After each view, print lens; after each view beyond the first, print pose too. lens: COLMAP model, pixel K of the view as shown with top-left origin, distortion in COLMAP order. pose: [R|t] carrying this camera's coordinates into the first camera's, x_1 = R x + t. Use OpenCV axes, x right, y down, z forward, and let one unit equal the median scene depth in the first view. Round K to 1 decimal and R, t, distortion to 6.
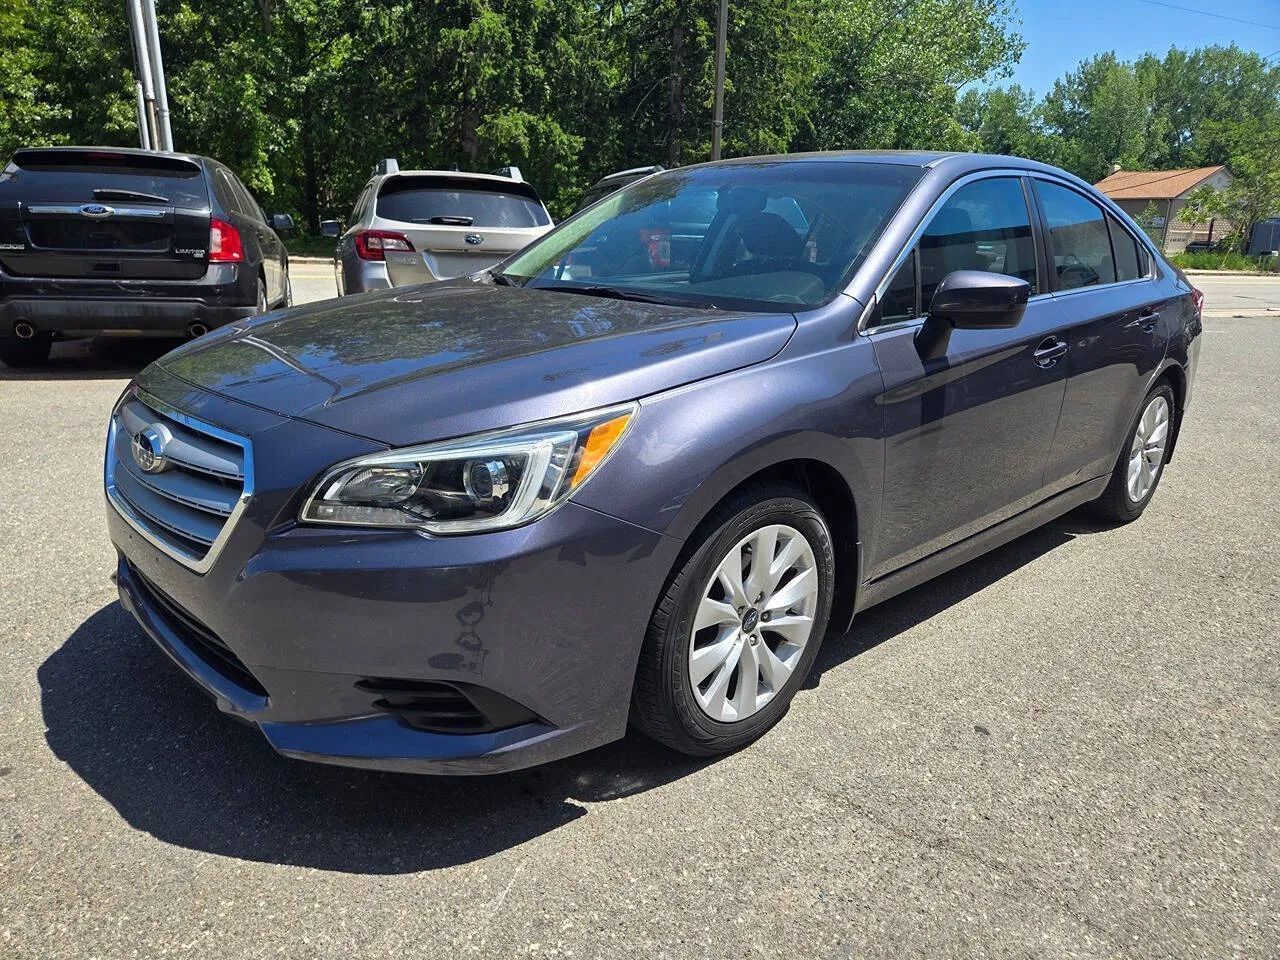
lens RADIAL K [[852.7, 0, 652.6], [0, 852.7, 510.1], [0, 0, 1]] dist [0.070849, -0.060452]
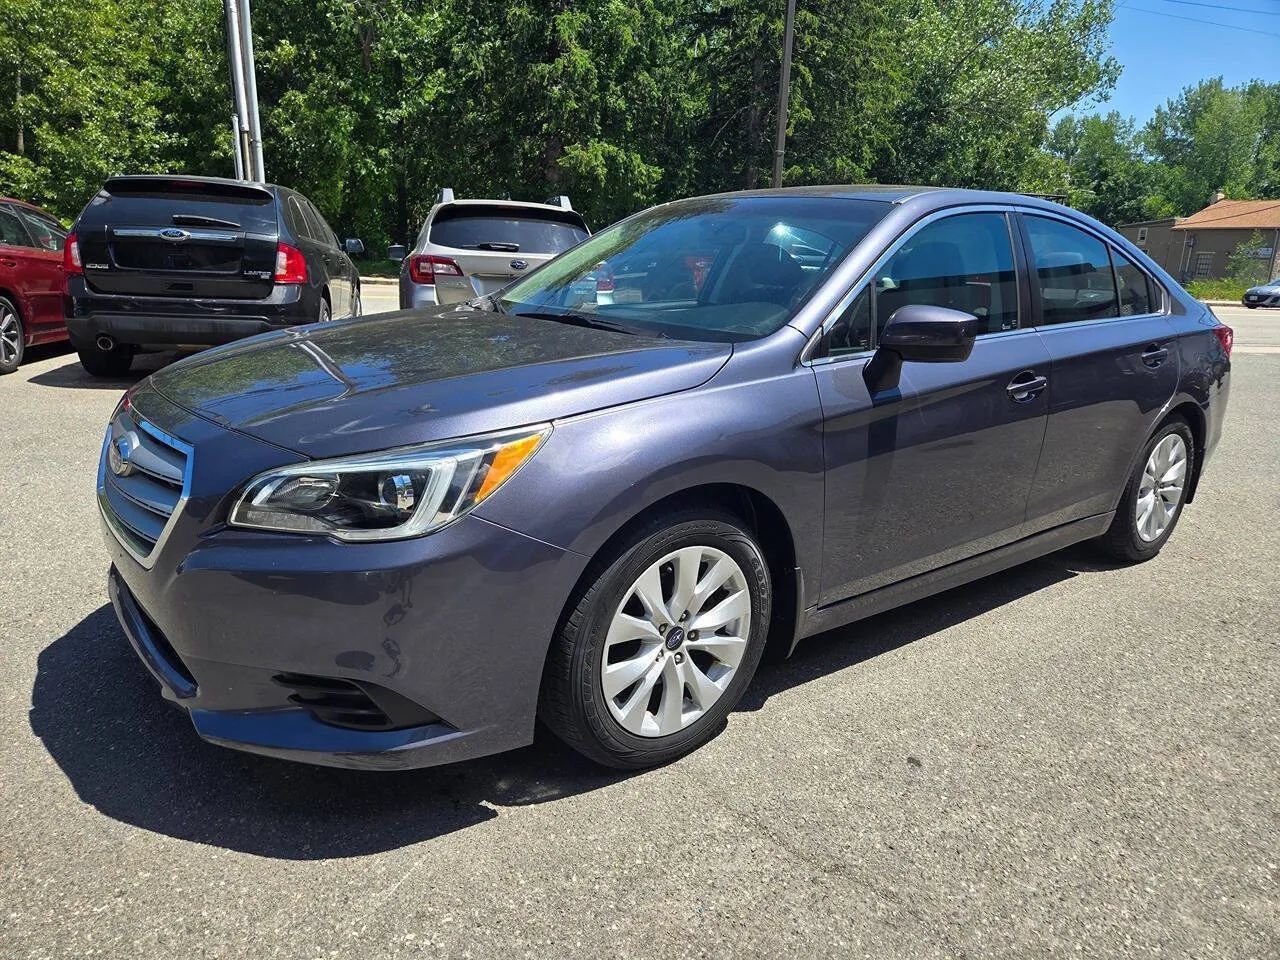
lens RADIAL K [[853.7, 0, 656.6], [0, 853.7, 506.4], [0, 0, 1]] dist [0.074238, -0.063886]
pose [[0.995504, 0.036280, -0.087491, 0.164681], [-0.038945, 0.998822, -0.028952, 0.000855], [0.086337, 0.032229, 0.995745, -0.029260]]
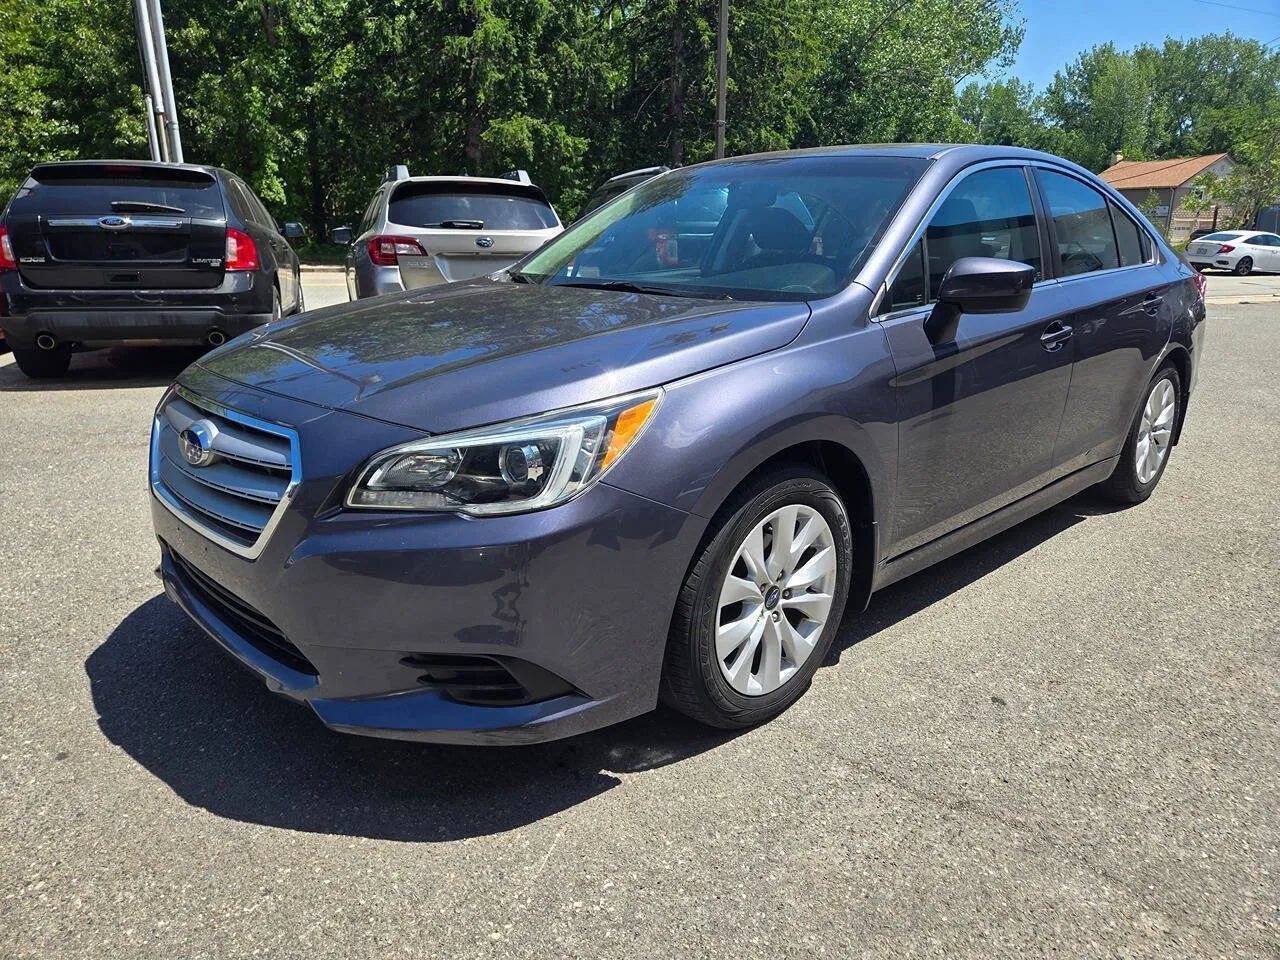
lens RADIAL K [[853.7, 0, 656.6], [0, 853.7, 506.4], [0, 0, 1]] dist [0.074238, -0.063886]
pose [[0.999753, -0.021526, -0.005541, -0.017151], [0.021493, 0.999752, -0.005784, 0.019889], [0.005664, 0.005664, 0.999968, -0.038955]]
